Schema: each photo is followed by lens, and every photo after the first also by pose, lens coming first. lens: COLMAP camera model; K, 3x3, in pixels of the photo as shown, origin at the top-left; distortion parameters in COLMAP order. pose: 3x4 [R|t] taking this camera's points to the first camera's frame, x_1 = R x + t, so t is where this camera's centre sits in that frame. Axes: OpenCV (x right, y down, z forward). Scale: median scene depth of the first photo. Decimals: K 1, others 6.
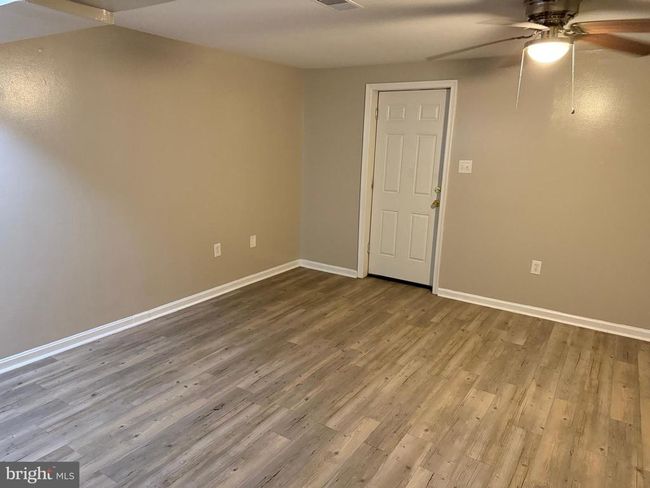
lens RADIAL K [[459.2, 0, 324.8], [0, 459.2, 244.2], [0, 0, 1]] dist [-0.001277, -0.010442]
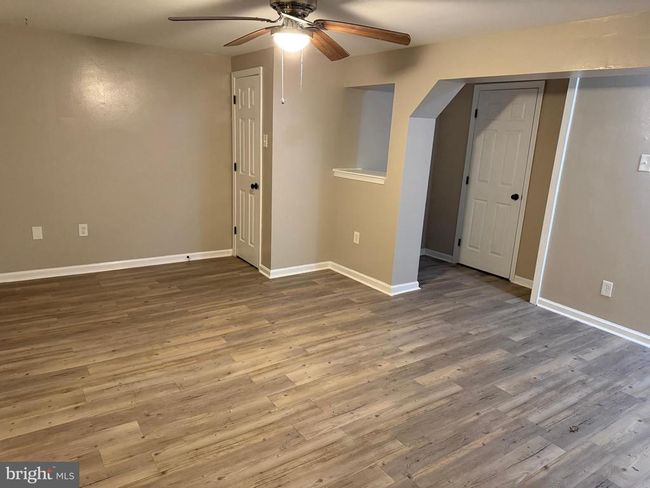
lens RADIAL K [[459.2, 0, 323.7], [0, 459.2, 245.1], [0, 0, 1]] dist [-0.001277, -0.010442]
pose [[-0.916835, -0.165684, 0.363267, -0.033093], [0.018250, 0.891494, 0.452665, -0.401463], [-0.398850, 0.421649, -0.814329, 1.708315]]
